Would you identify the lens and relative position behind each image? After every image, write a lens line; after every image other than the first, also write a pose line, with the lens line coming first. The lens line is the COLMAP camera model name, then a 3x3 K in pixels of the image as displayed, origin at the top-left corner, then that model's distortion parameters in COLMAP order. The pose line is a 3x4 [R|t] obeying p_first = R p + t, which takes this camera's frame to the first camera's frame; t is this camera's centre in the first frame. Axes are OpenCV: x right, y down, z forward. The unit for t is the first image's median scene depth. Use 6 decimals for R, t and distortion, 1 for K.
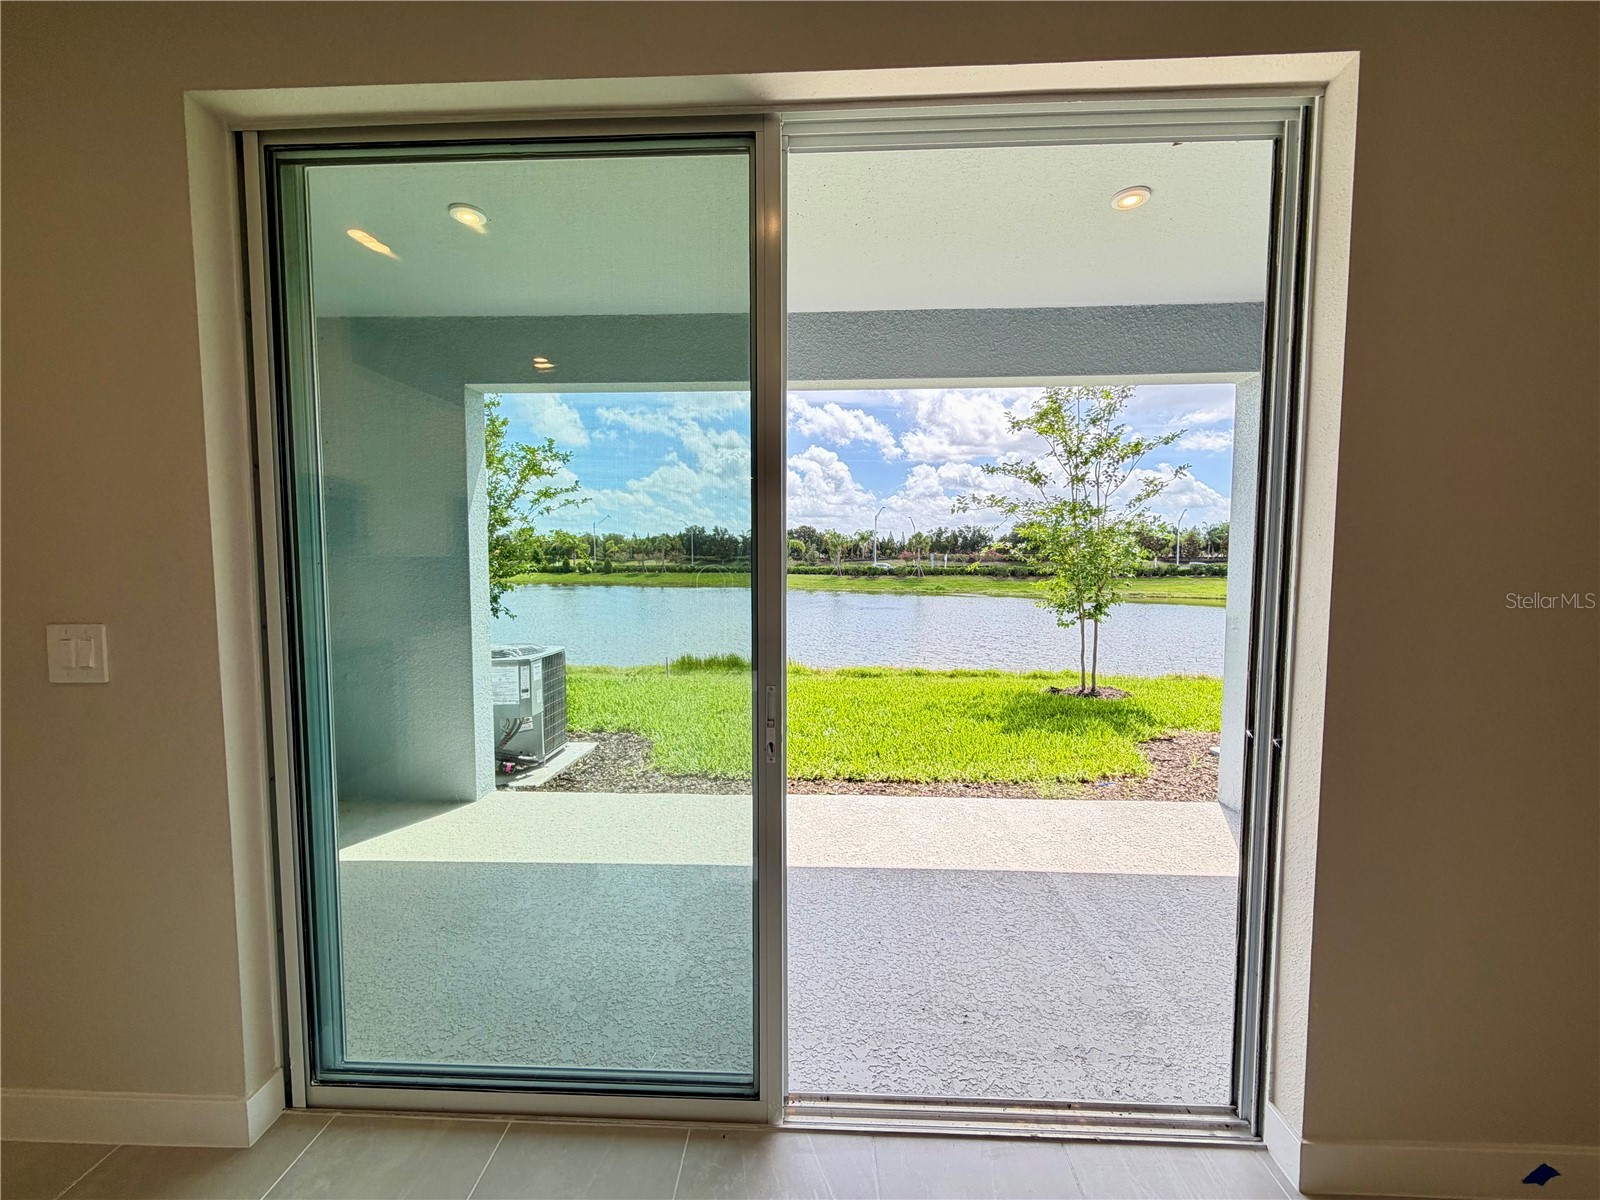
lens RADIAL K [[638.3, 0, 797.0], [0, 638.3, 599.6], [0, 0, 1]] dist [-0.000487, -0.000045]
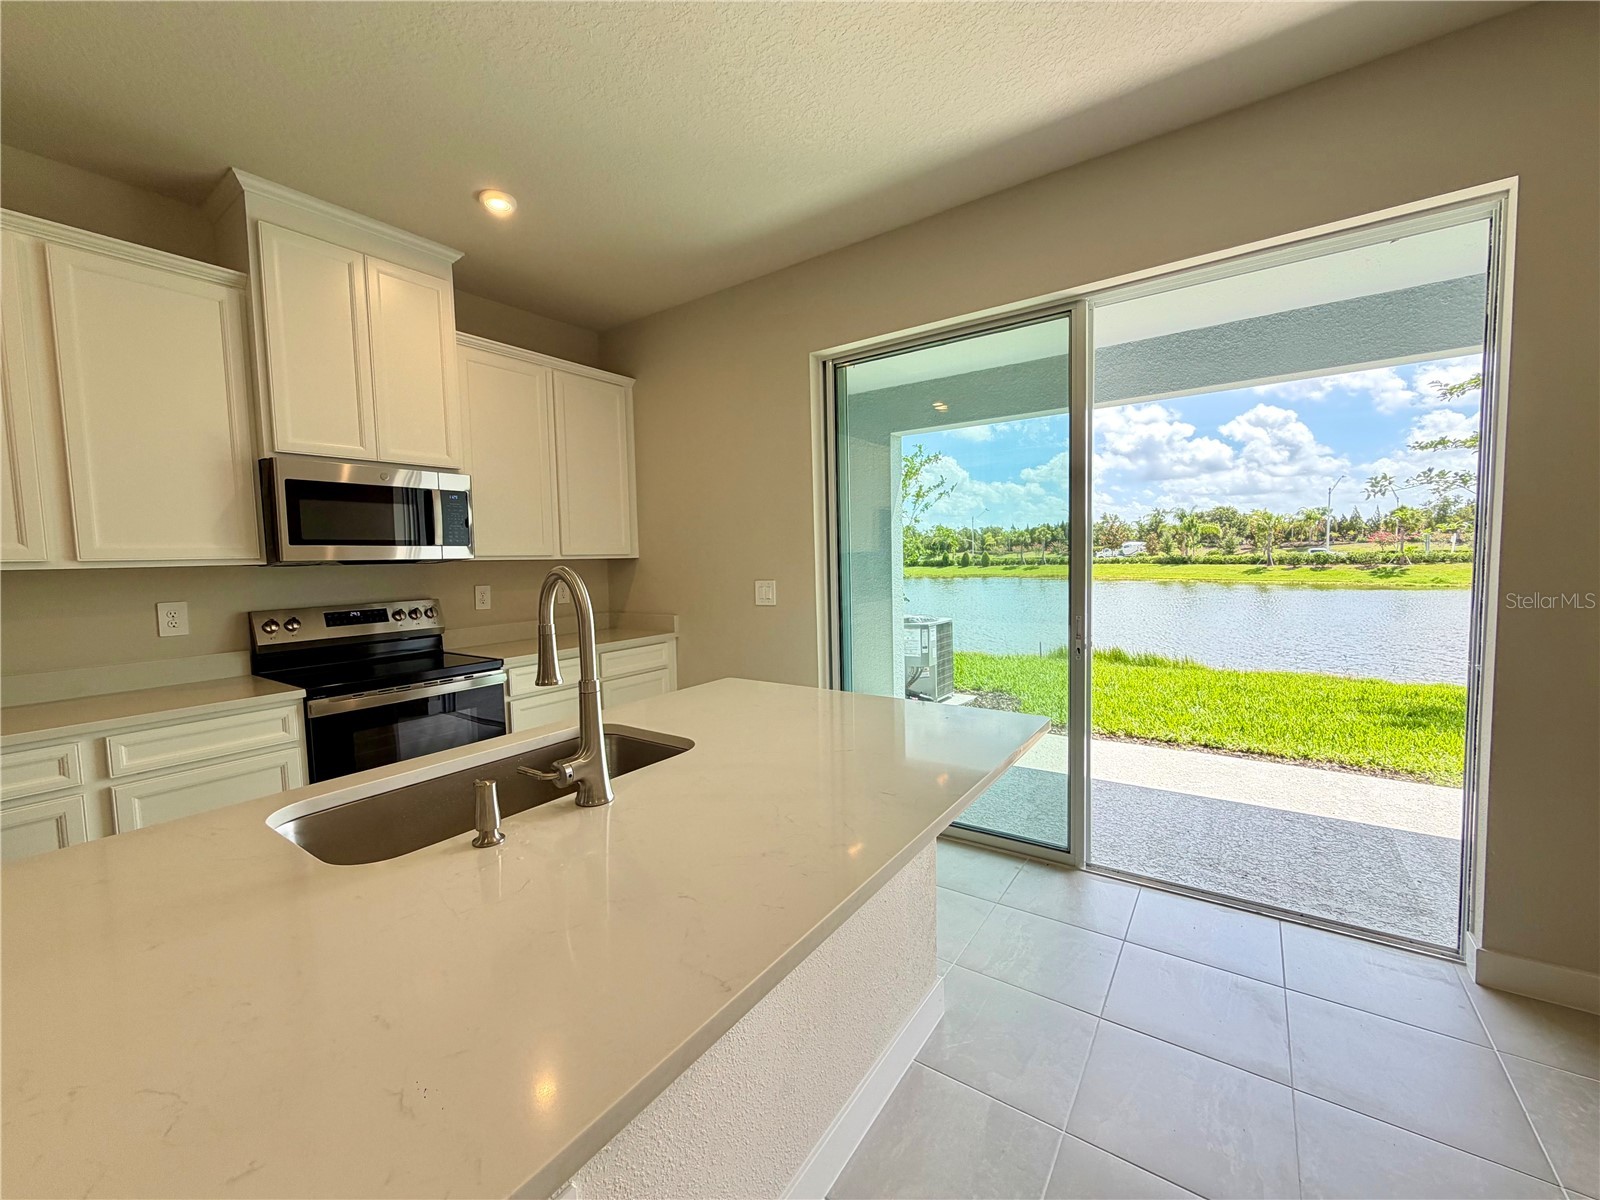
lens RADIAL K [[639.8, 0, 794.3], [0, 639.8, 596.3], [0, 0, 1]] dist [-0.000698, -0.000073]
pose [[0.837607, 0.012709, -0.546125, 0.010528], [-0.009879, 0.999918, 0.008117, 0.002937], [0.546183, -0.001403, 0.837664, -0.036251]]
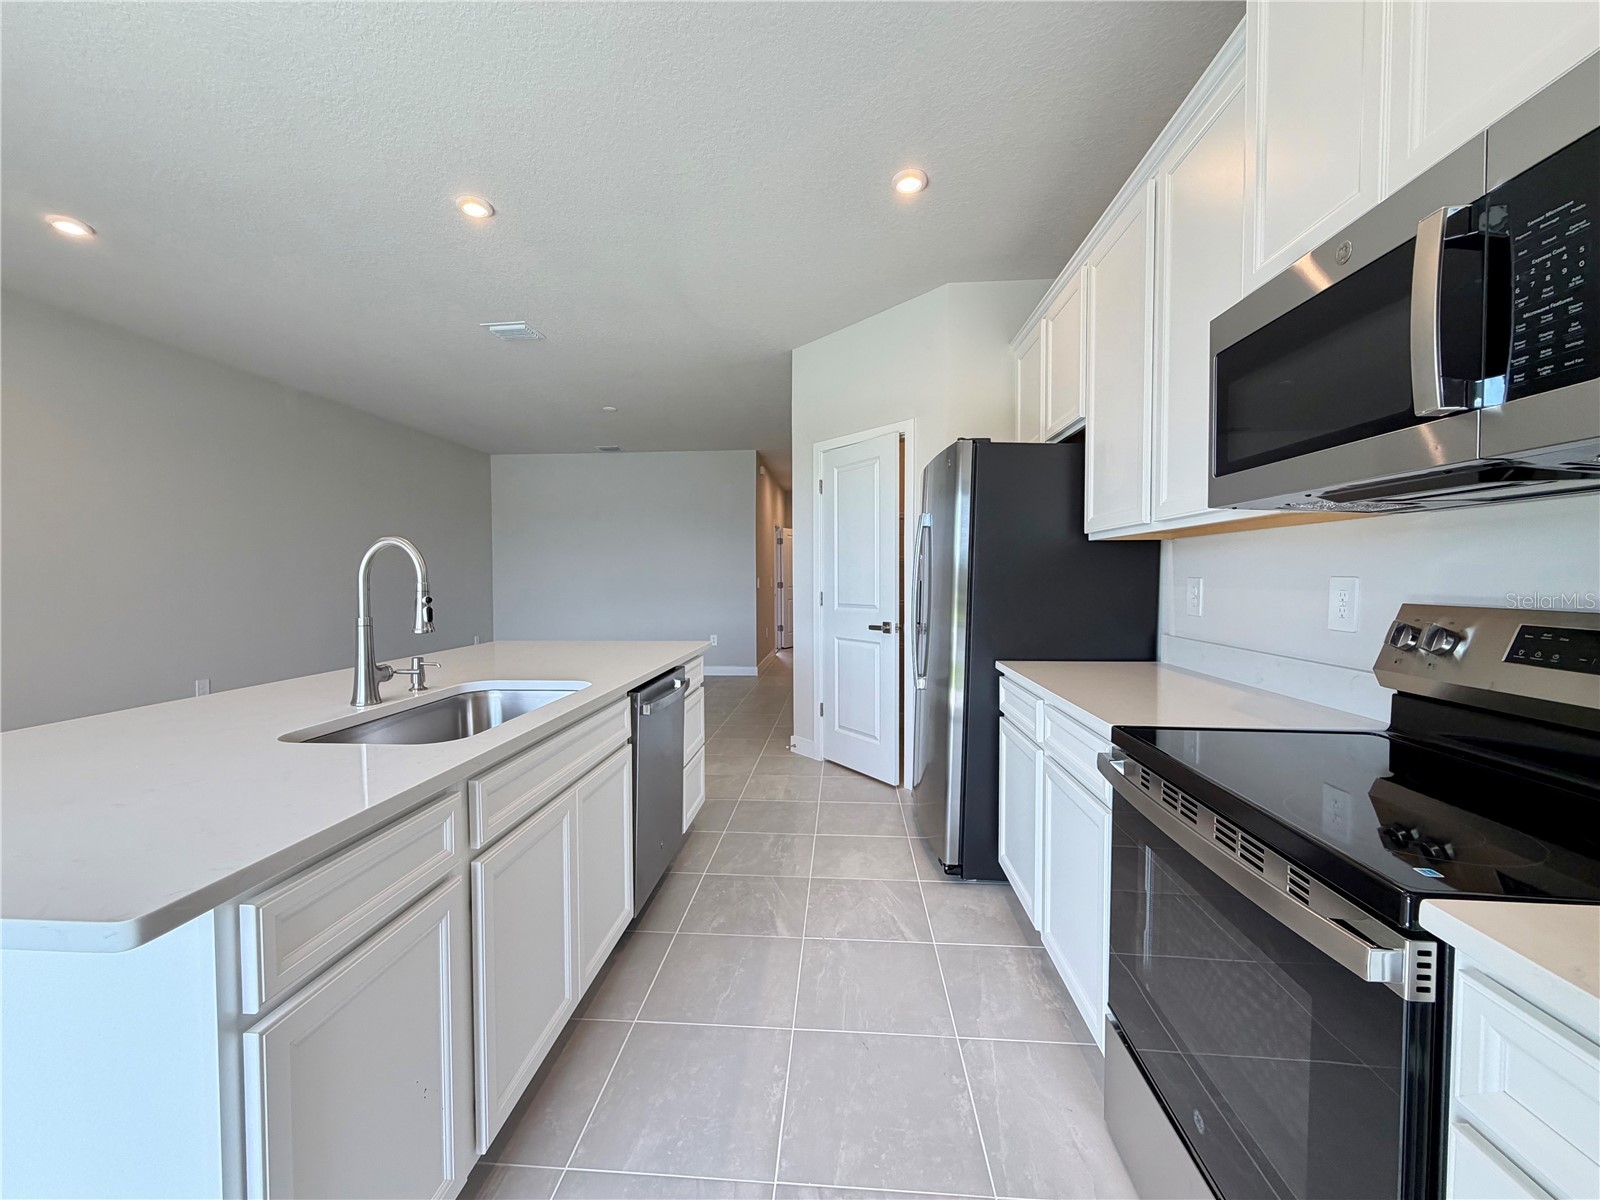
lens RADIAL K [[638.3, 0, 797.0], [0, 638.3, 599.6], [0, 0, 1]] dist [-0.000487, -0.000045]
pose [[-0.999387, 0.003253, 0.034847, -0.045251], [0.006822, 0.994679, 0.102796, 0.001738], [-0.034327, 0.102970, -0.994092, 0.025942]]
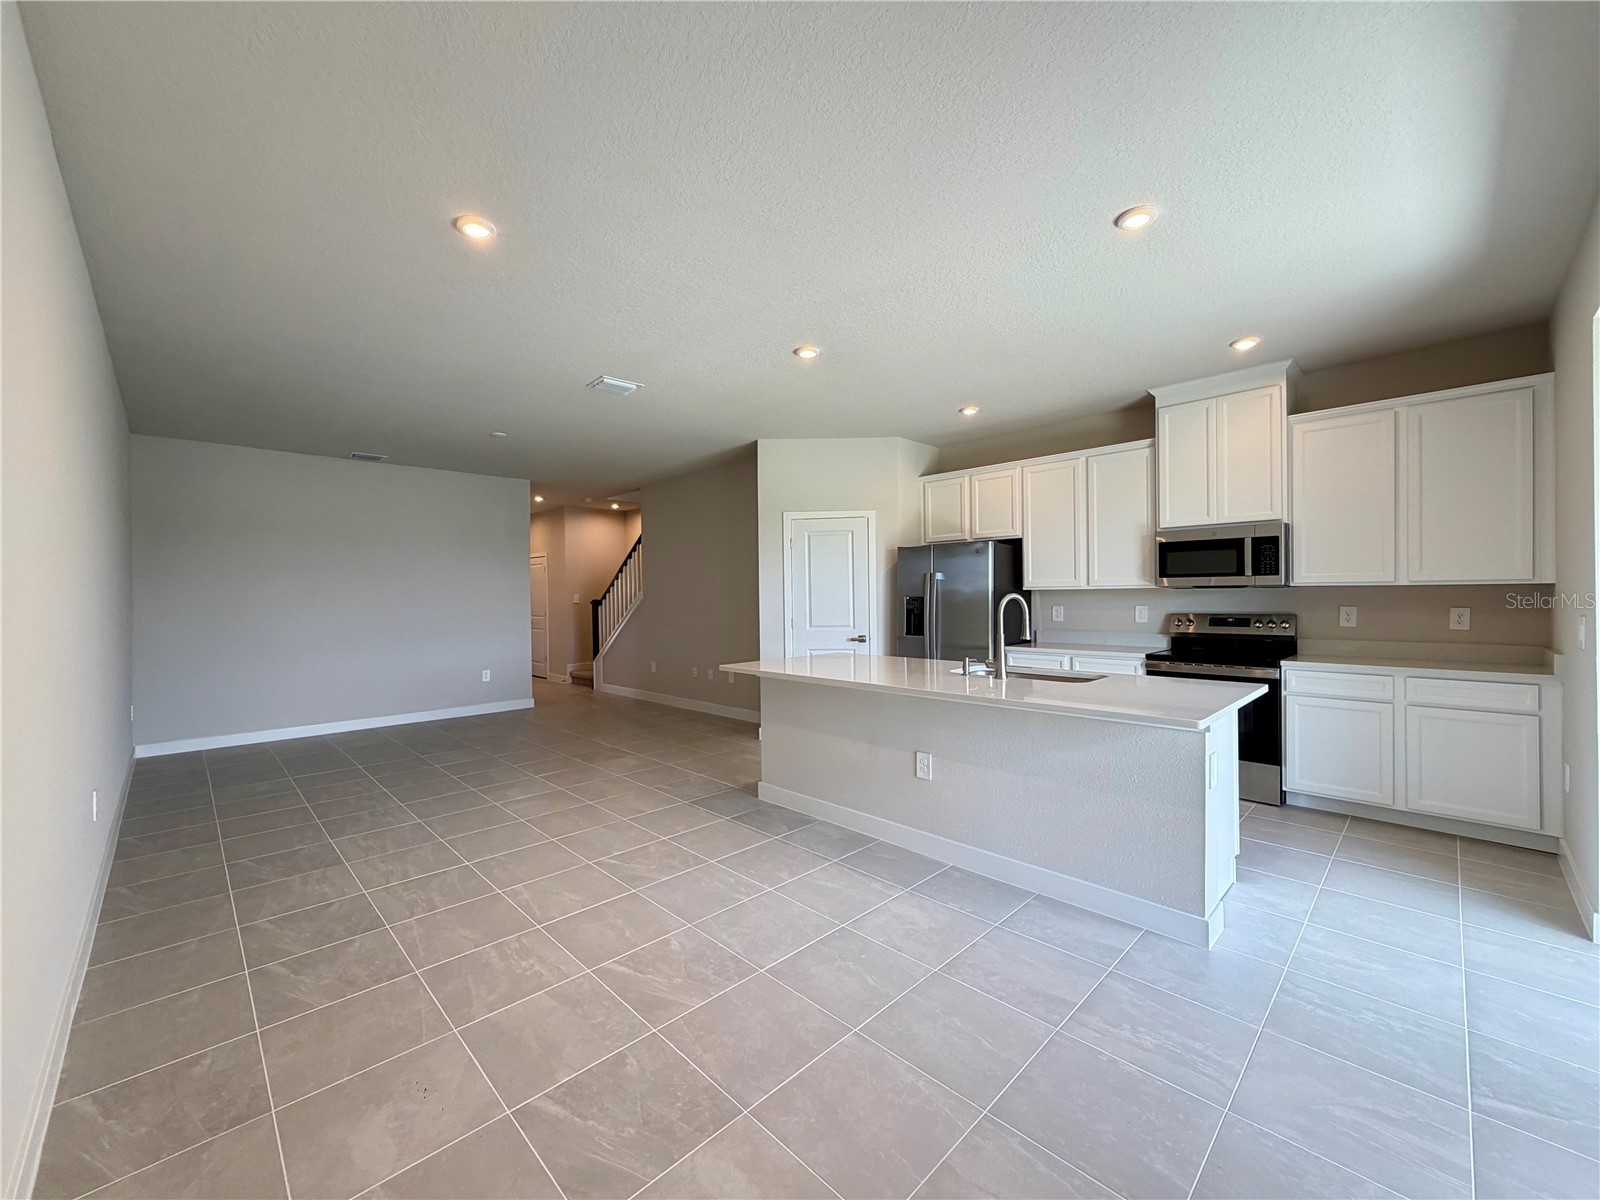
lens RADIAL K [[638.3, 0, 797.0], [0, 638.3, 599.6], [0, 0, 1]] dist [-0.000487, -0.000045]
pose [[-0.684713, 0.013675, -0.728684, 0.066653], [-0.036418, 0.997933, 0.052948, -0.000947], [0.727902, 0.062791, -0.682800, 0.022331]]
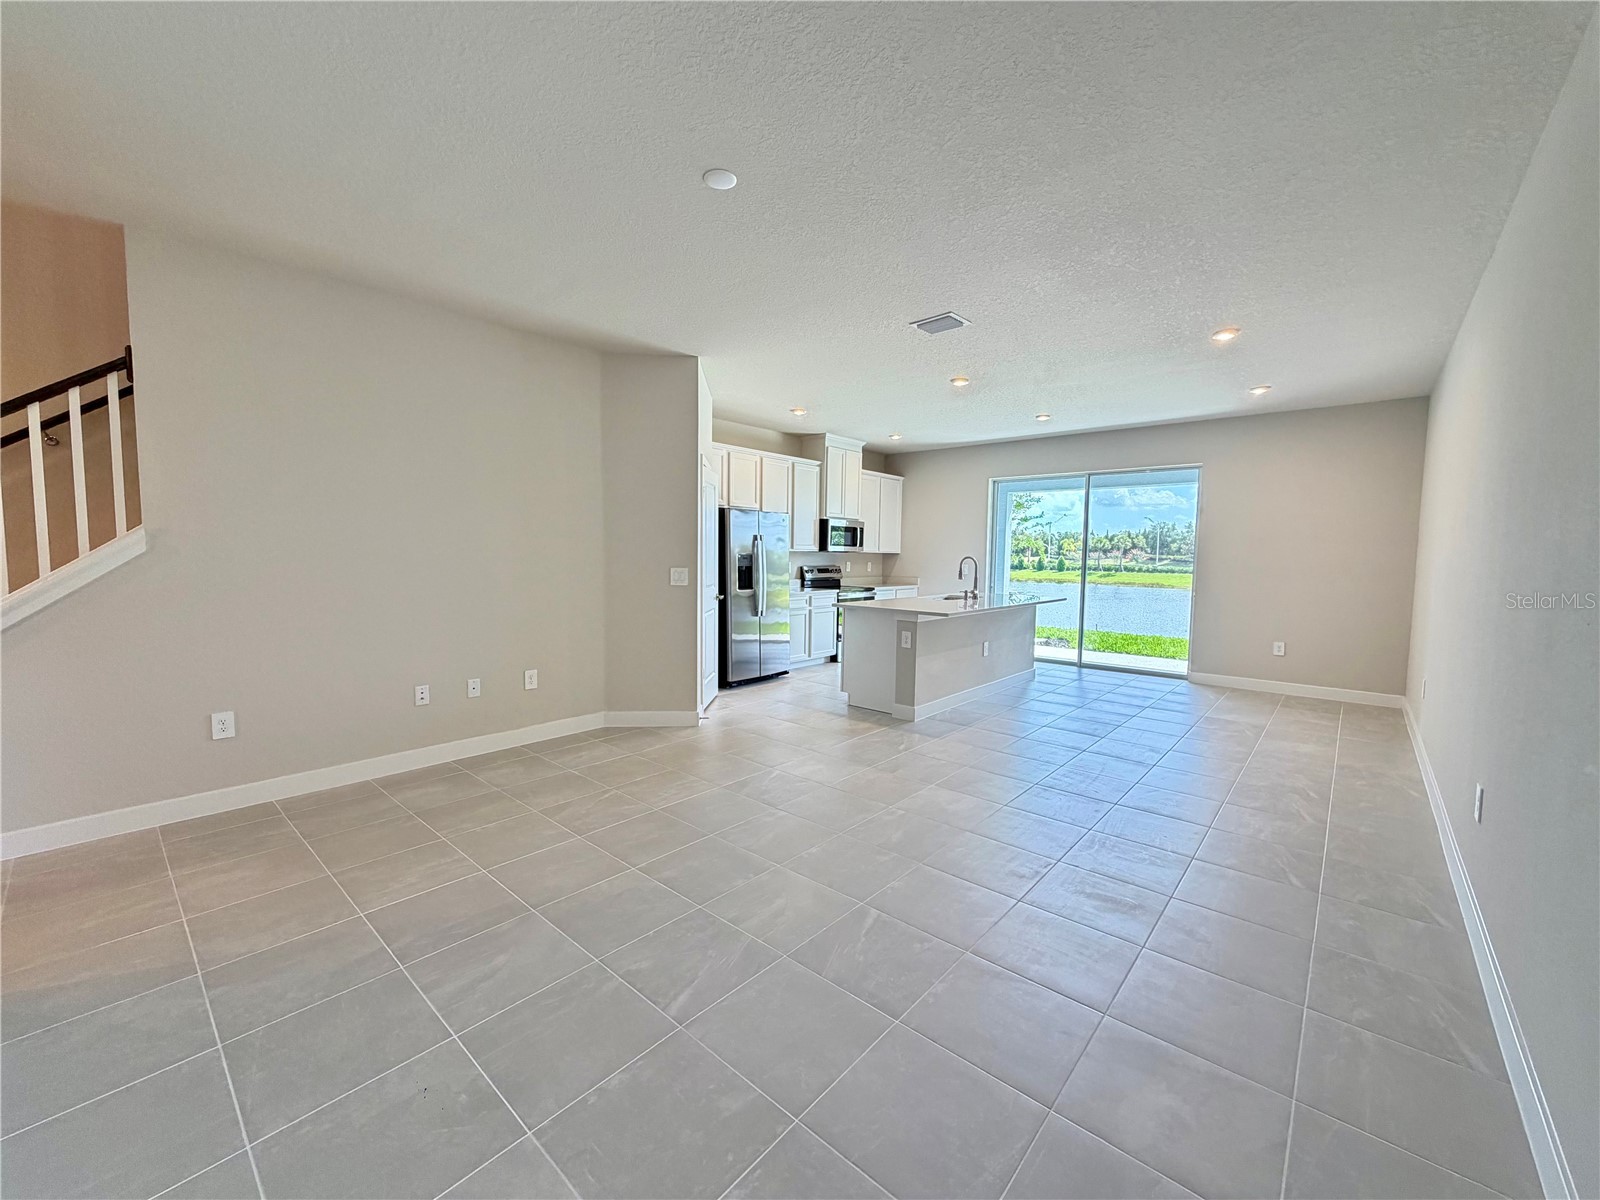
lens RADIAL K [[636.6, 0, 797.4], [0, 636.6, 598.9], [0, 0, 1]] dist [0.001562, 0.000080]
pose [[0.776809, 0.056376, -0.627207, 0.054948], [-0.054864, 0.998256, 0.021778, 0.012048], [0.627342, 0.017493, 0.778548, -0.176576]]
